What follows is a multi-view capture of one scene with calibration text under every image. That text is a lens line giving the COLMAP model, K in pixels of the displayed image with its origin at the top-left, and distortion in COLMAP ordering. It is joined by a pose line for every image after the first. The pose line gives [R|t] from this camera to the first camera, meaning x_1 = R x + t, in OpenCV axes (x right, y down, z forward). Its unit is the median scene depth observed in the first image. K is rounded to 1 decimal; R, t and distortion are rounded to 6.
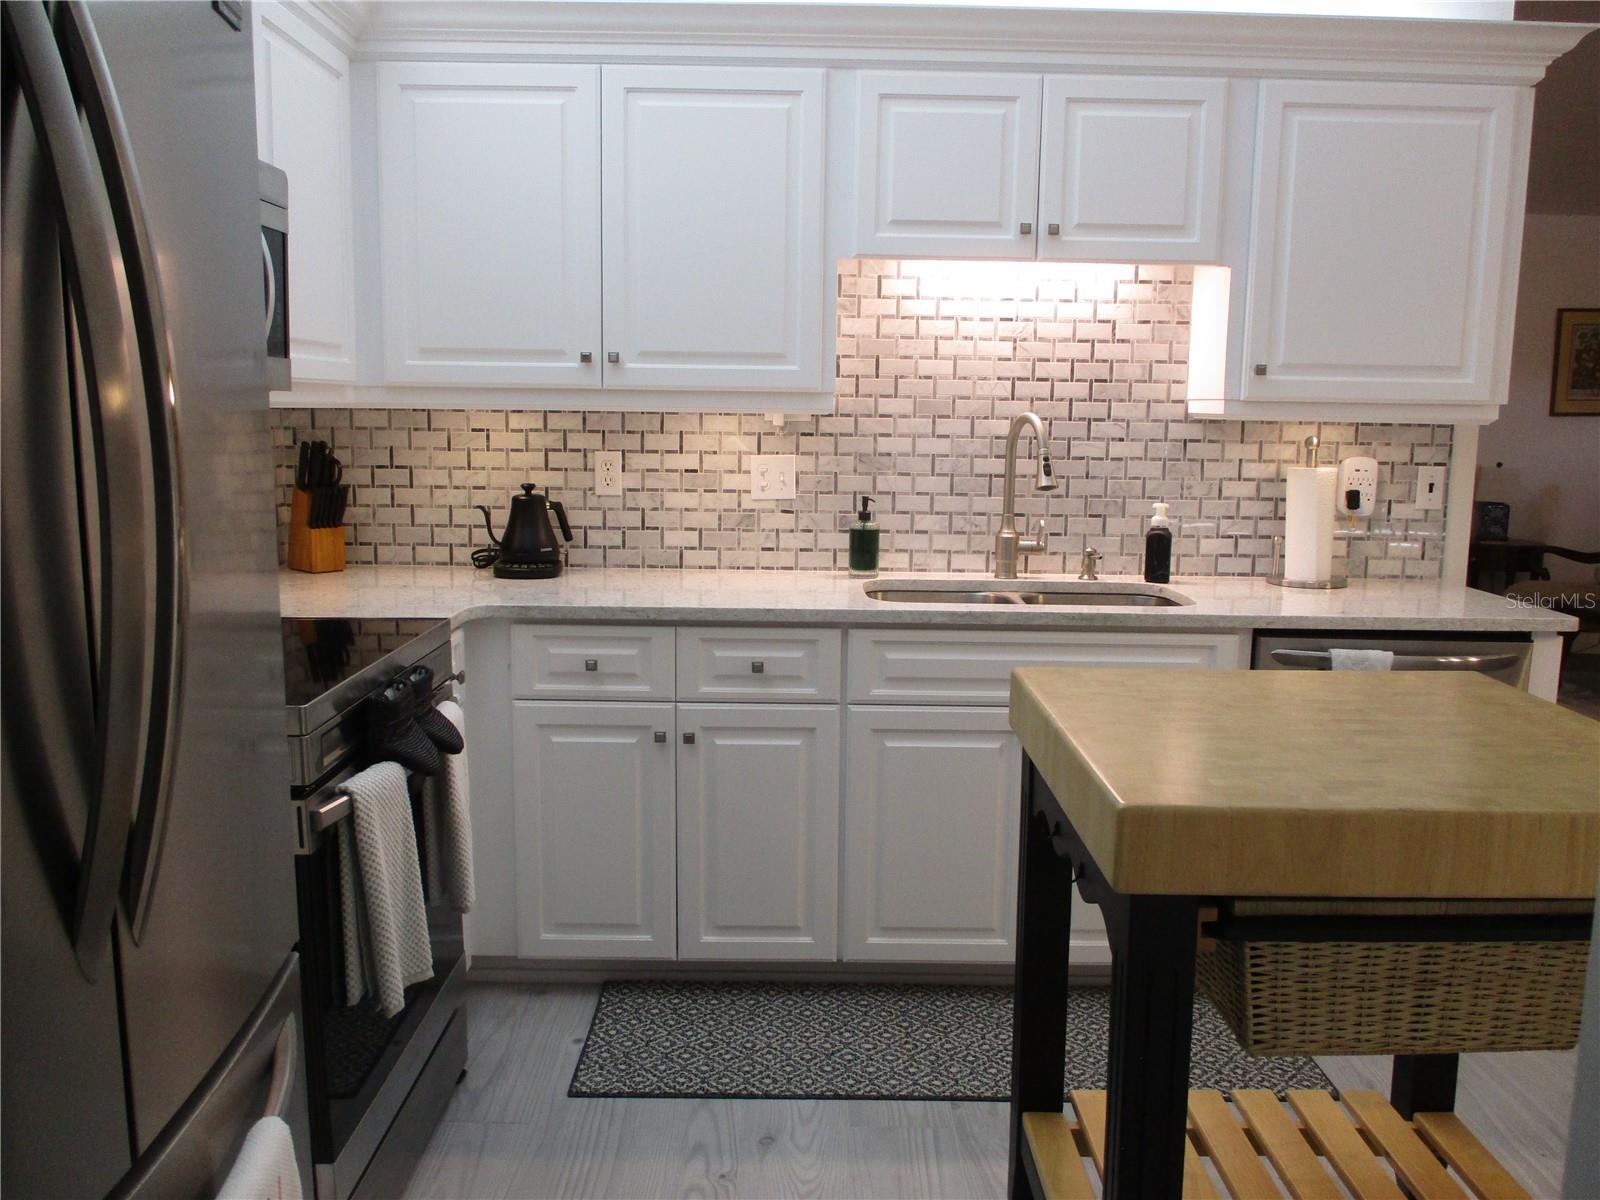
lens RADIAL K [[1343.6, 0, 814.6], [0, 1343.6, 607.7], [0, 0, 1]] dist [-0.029542, 0.016647]
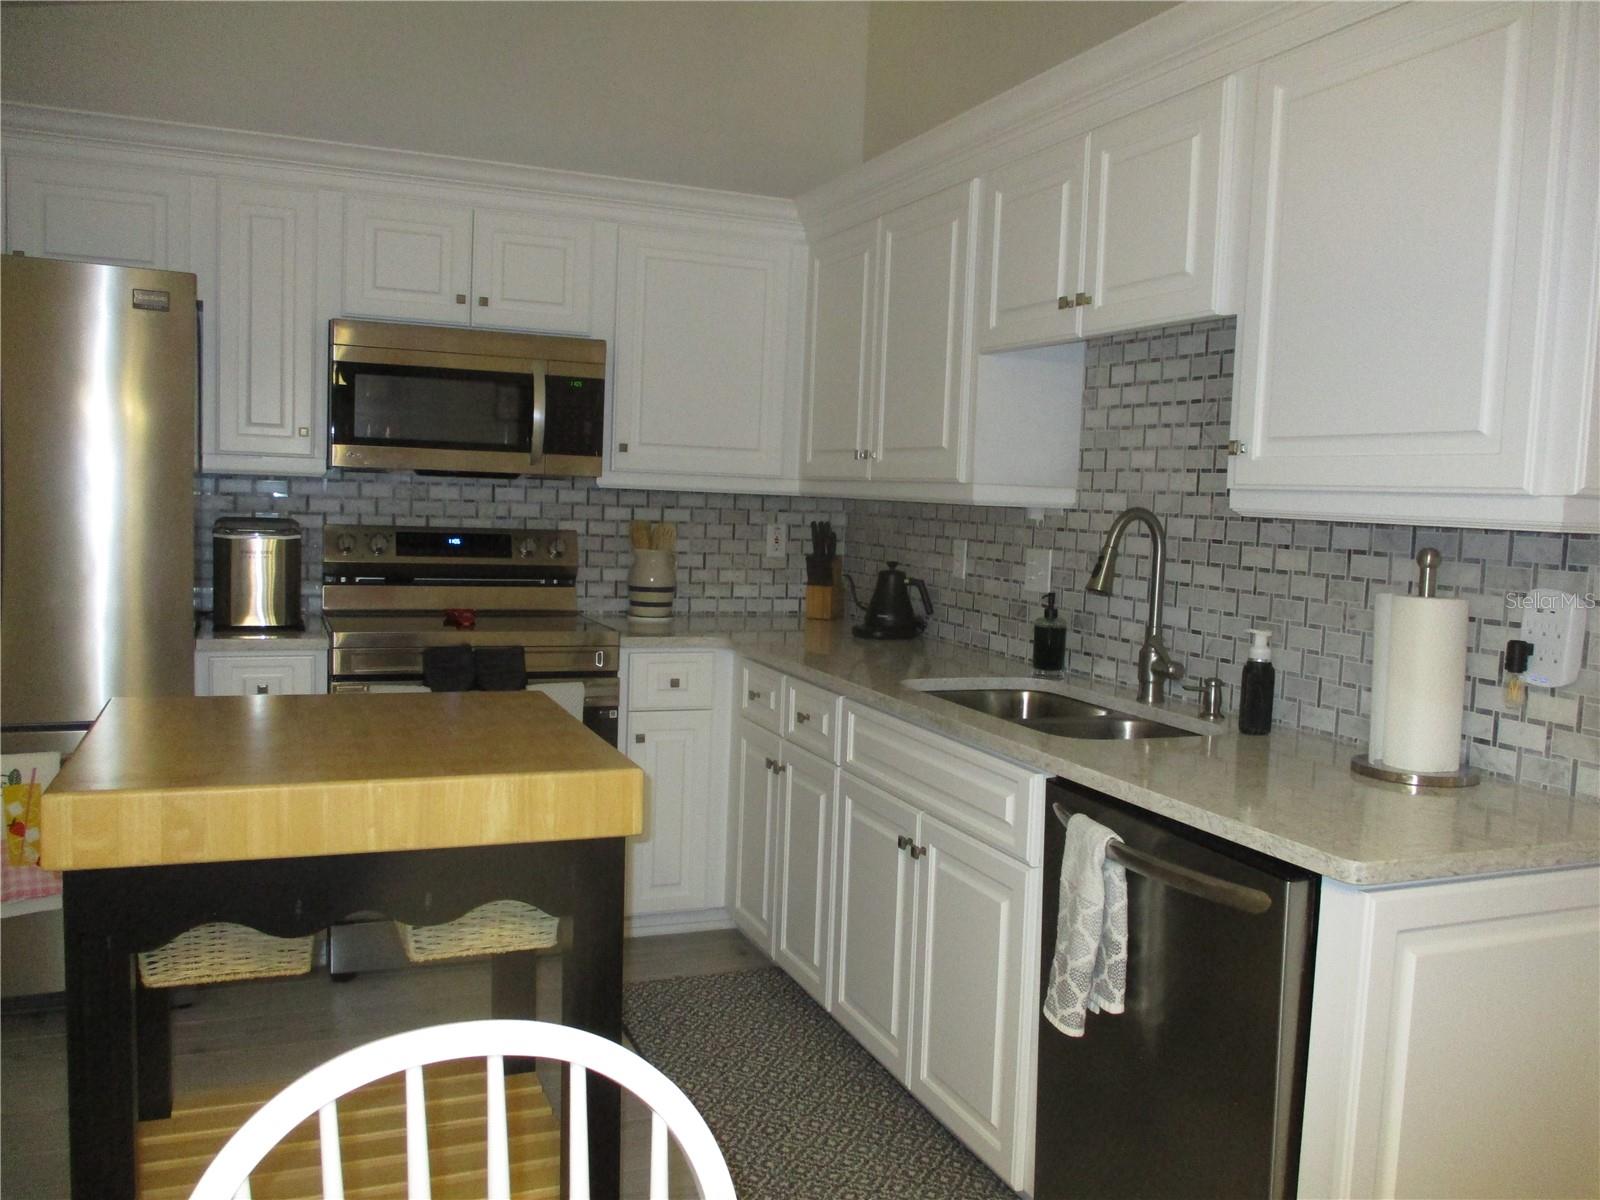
lens RADIAL K [[1343.6, 0, 803.5], [0, 1343.6, 600.5], [0, 0, 1]] dist [-0.029542, 0.016647]
pose [[0.363266, 0.075141, -0.928650, 0.853957], [-0.169027, 0.985517, 0.013623, -0.059297], [0.916224, 0.152018, 0.370706, 0.470170]]
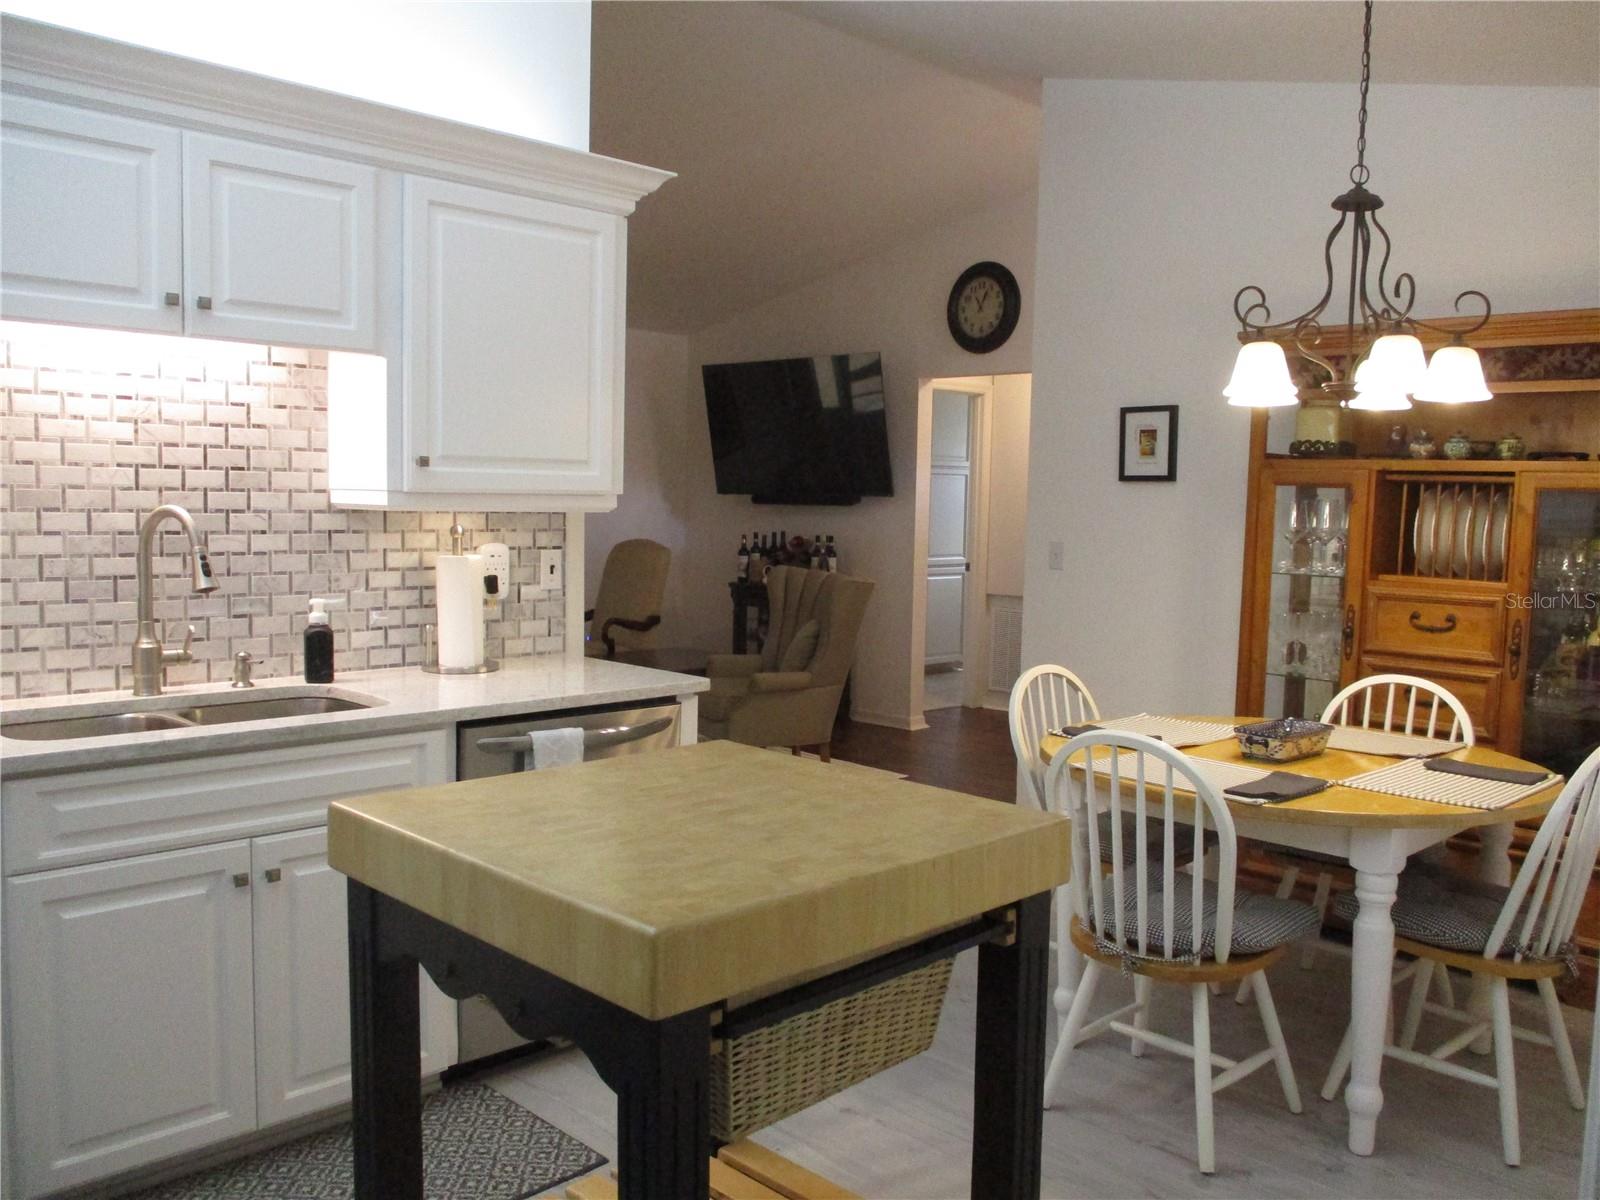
lens RADIAL K [[1343.6, 0, 812.9], [0, 1343.6, 606.7], [0, 0, 1]] dist [-0.029542, 0.016647]
pose [[0.710614, -0.059631, 0.701051, -0.152775], [0.094739, 0.995437, -0.011361, -0.028187], [-0.697175, 0.074490, 0.713021, 0.084343]]
